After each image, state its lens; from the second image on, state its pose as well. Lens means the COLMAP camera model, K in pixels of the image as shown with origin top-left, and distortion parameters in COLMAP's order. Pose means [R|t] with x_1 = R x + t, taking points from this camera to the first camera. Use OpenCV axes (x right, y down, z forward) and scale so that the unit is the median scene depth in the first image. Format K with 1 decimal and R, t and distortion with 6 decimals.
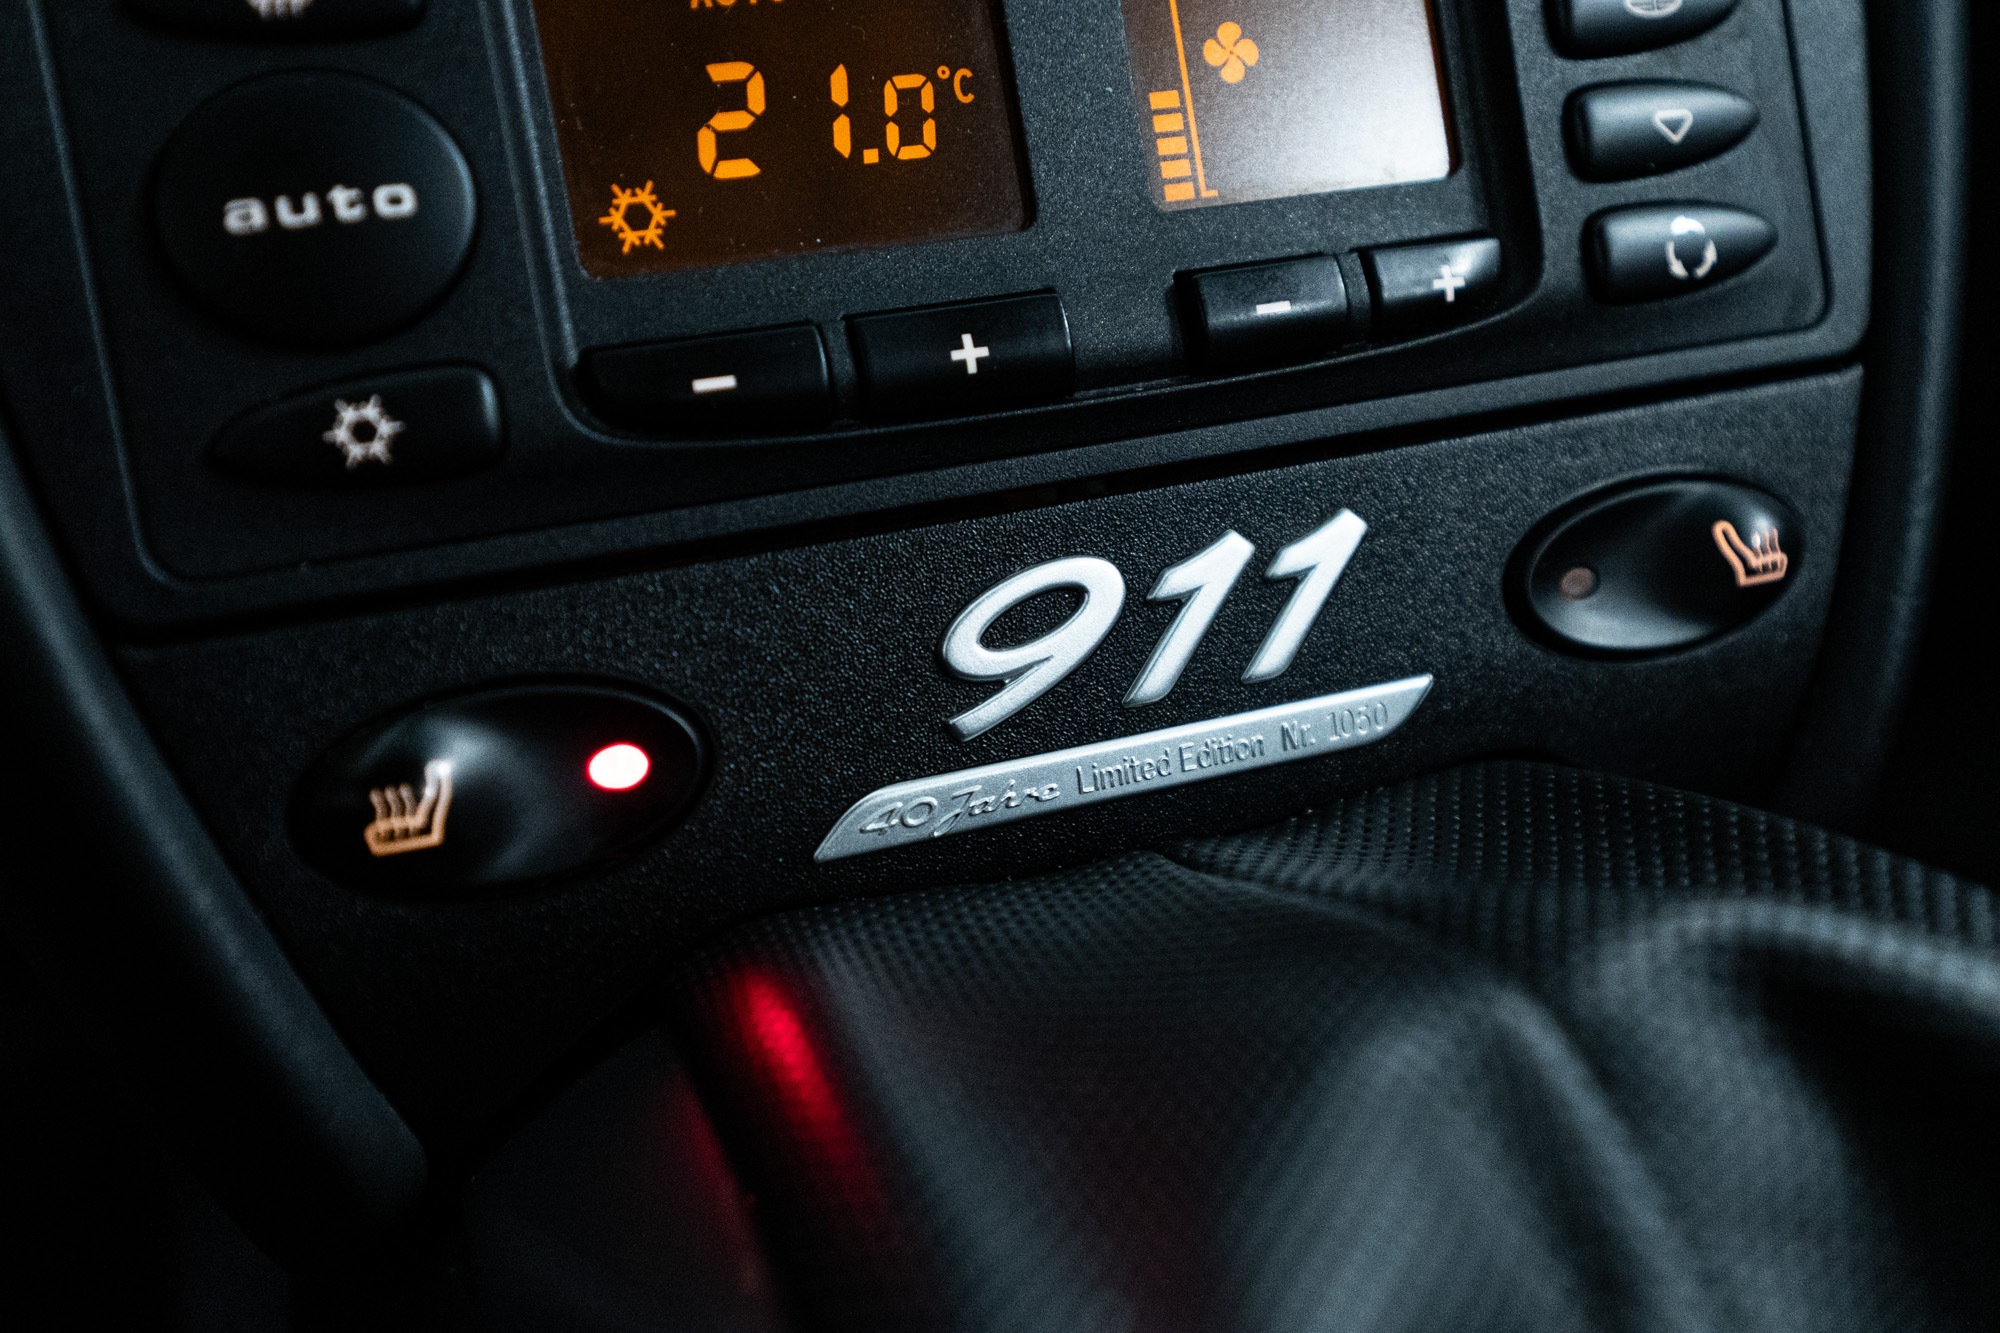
lens RADIAL K [[2397.3, 0, 1002.9], [0, 2397.3, 675.8], [0, 0, 1]] dist [0.015122, 0.000000]
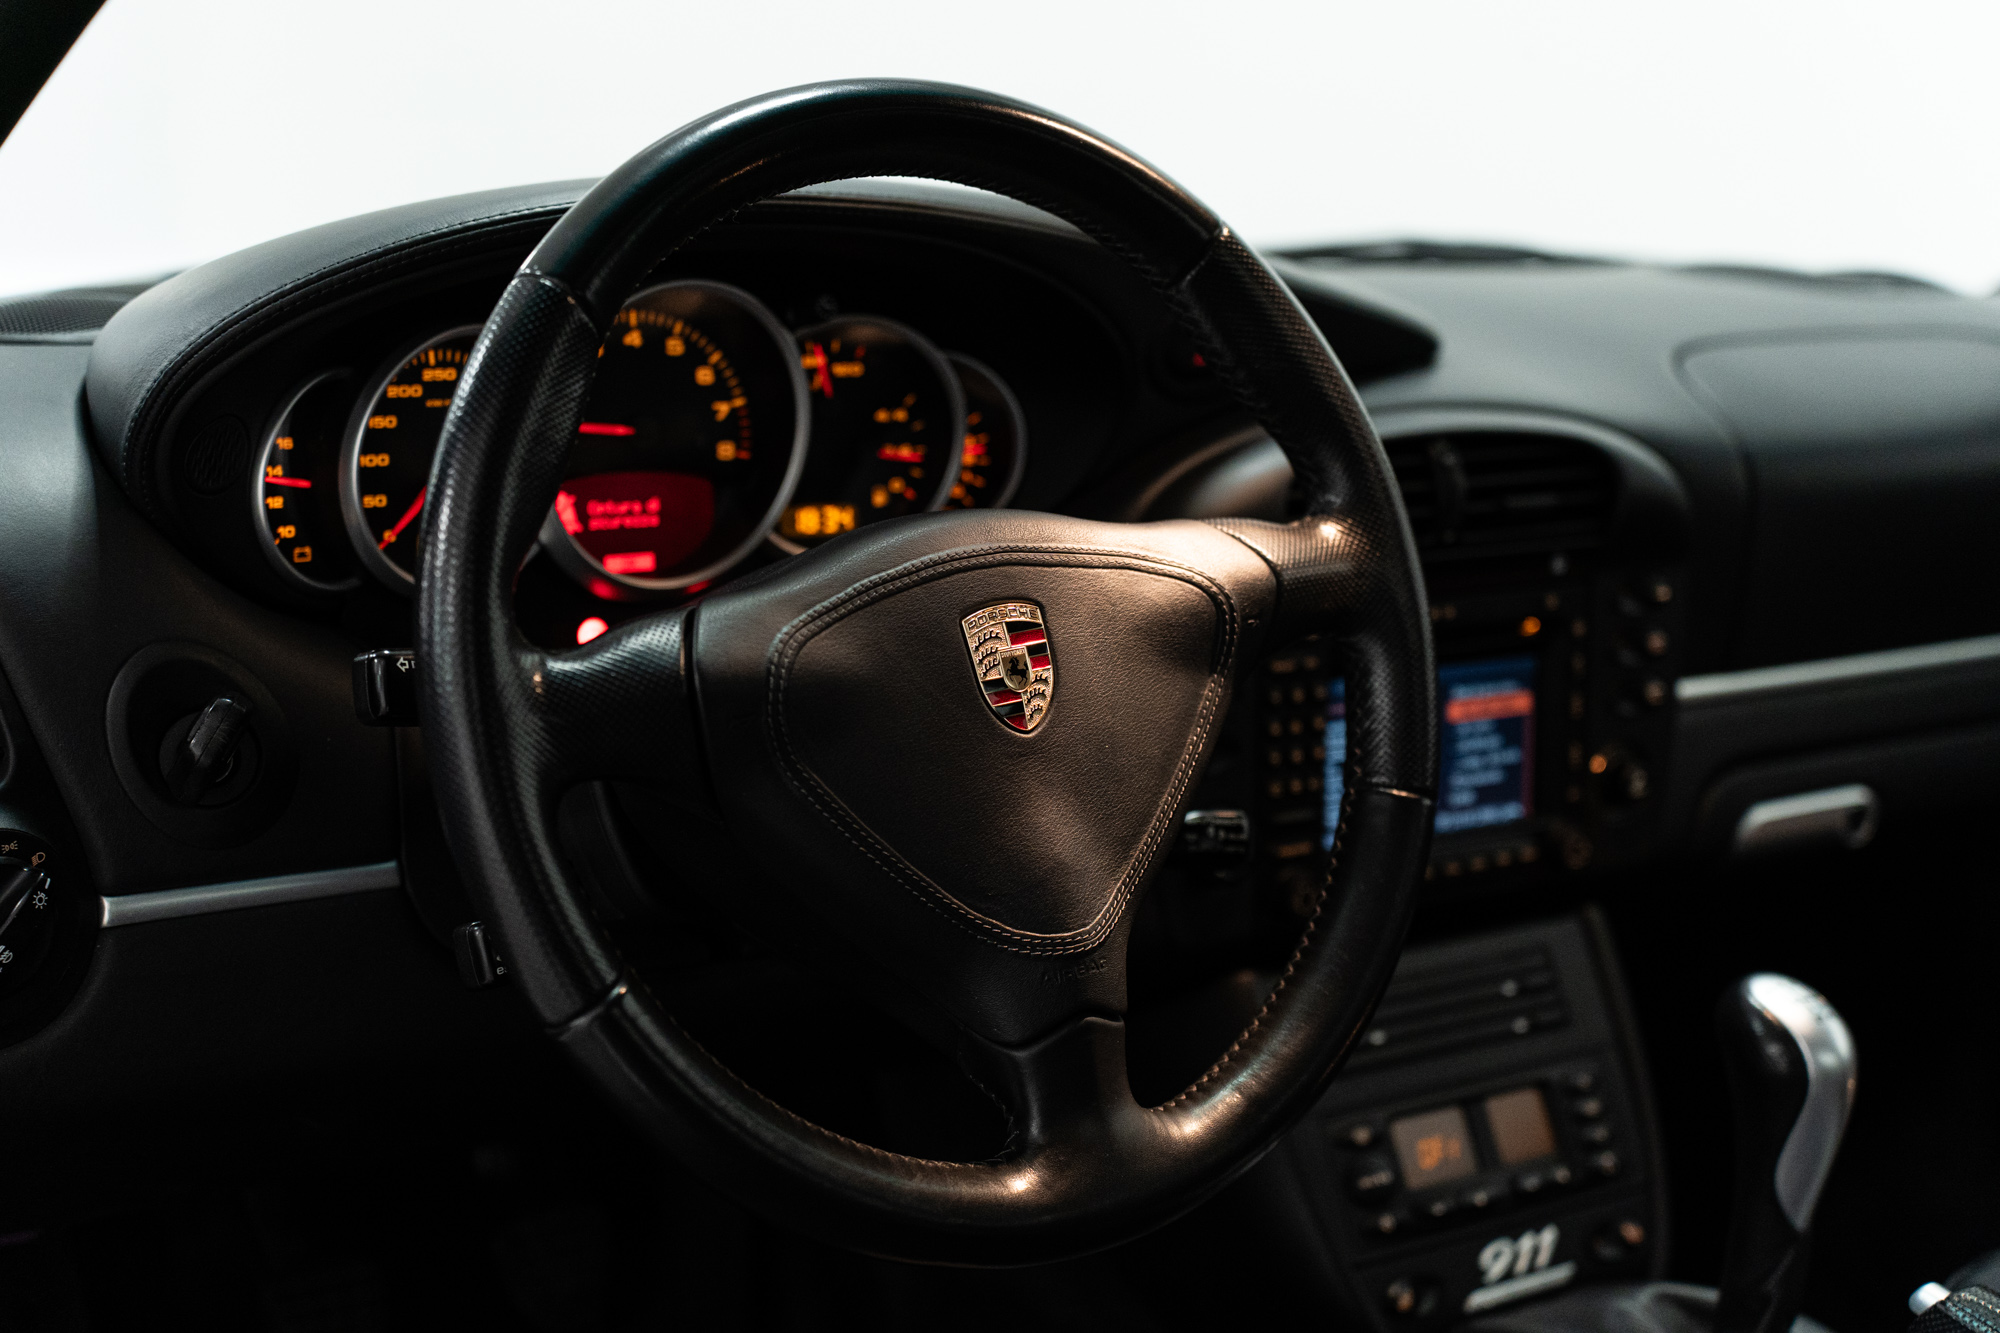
lens RADIAL K [[2988.6, 0, 1013.1], [0, 2988.6, 664.9], [0, 0, 1]] dist [0.014740, 0.000000]
pose [[0.973354, -0.038634, 0.226029, -2.102548], [0.107768, 0.947135, -0.302196, 0.524753], [-0.202405, 0.318502, 0.926061, -4.398872]]
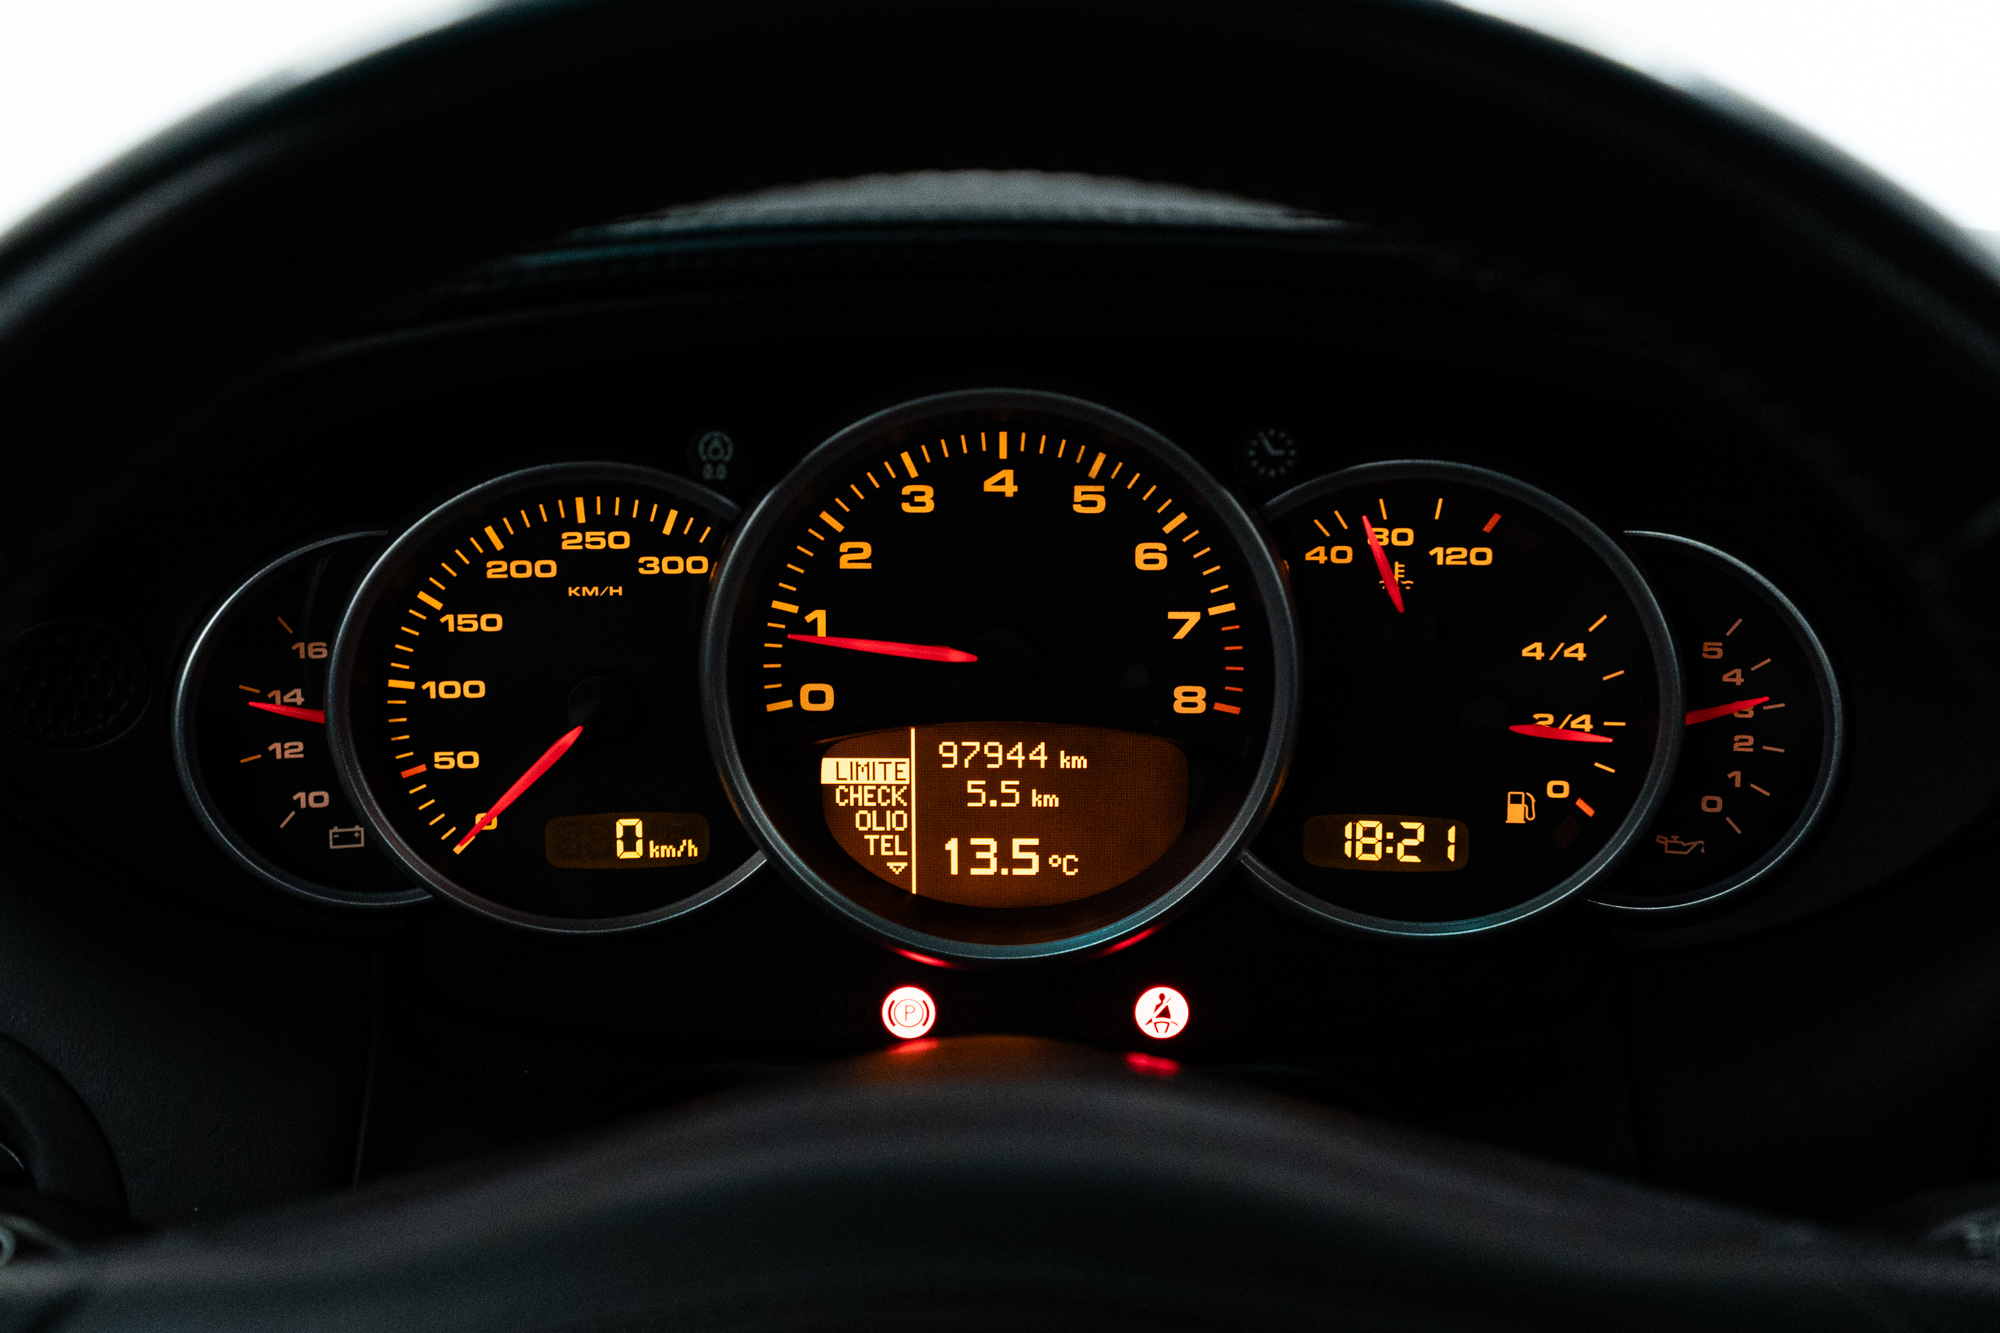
lens RADIAL K [[2397.3, 0, 1001.4], [0, 2397.3, 669.4], [0, 0, 1]] dist [0.015122, 0.000000]
pose [[0.916859, 0.067607, -0.393444, -0.720754], [-0.172219, 0.956114, -0.237037, -0.906940], [0.360152, 0.285088, 0.888265, -1.661667]]
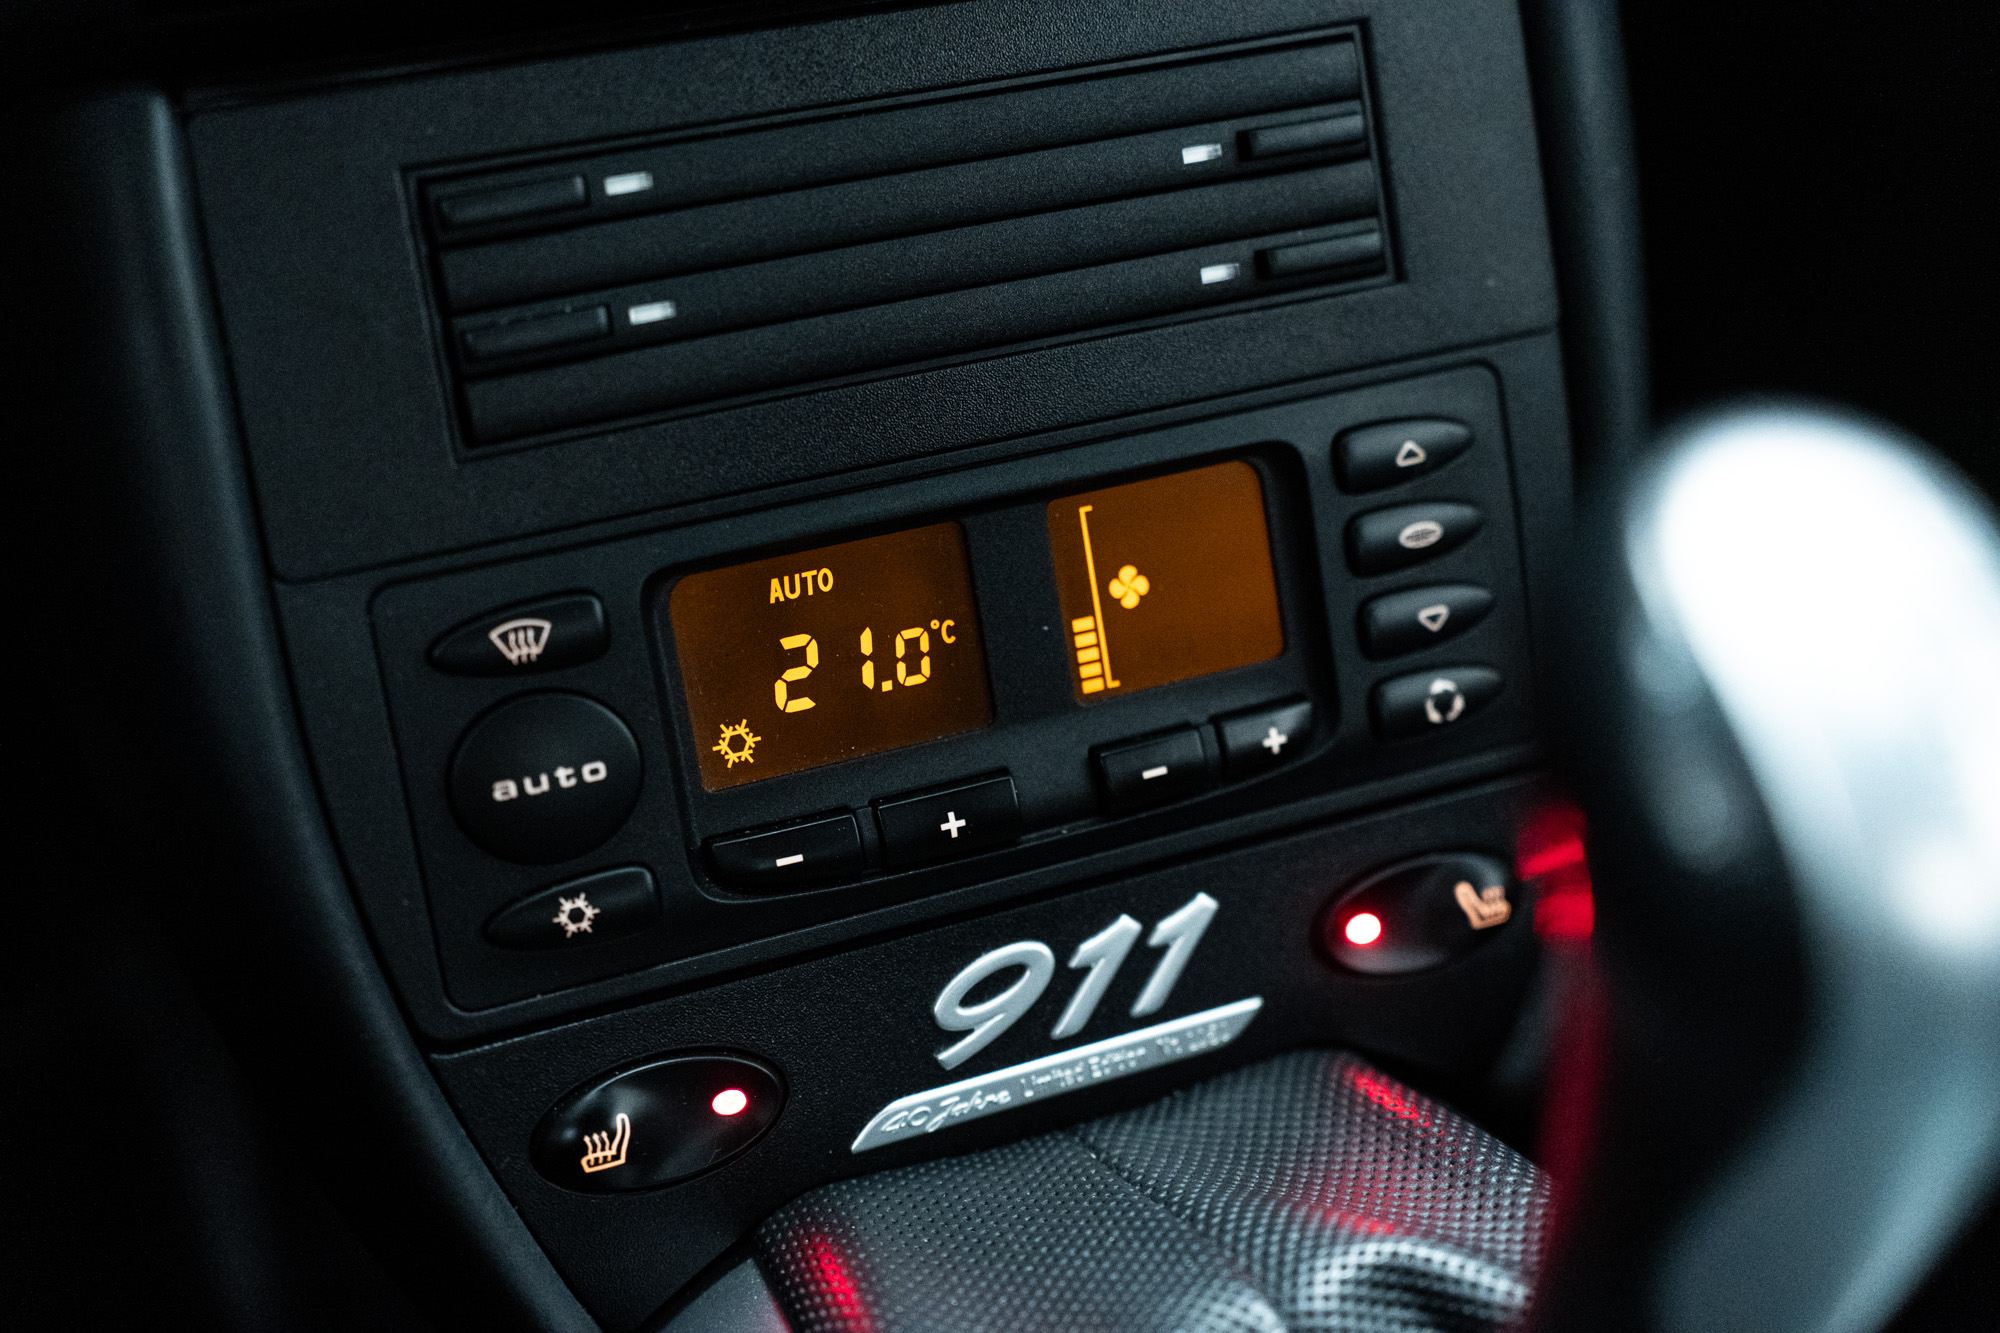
lens RADIAL K [[2988.6, 0, 1032.7], [0, 2988.6, 658.2], [0, 0, 1]] dist [0.014740, 0.000000]
pose [[0.999398, 0.001650, 0.034654, -0.027952], [-0.005294, 0.994422, 0.105338, -0.422652], [-0.034287, -0.105458, 0.993833, -0.849376]]
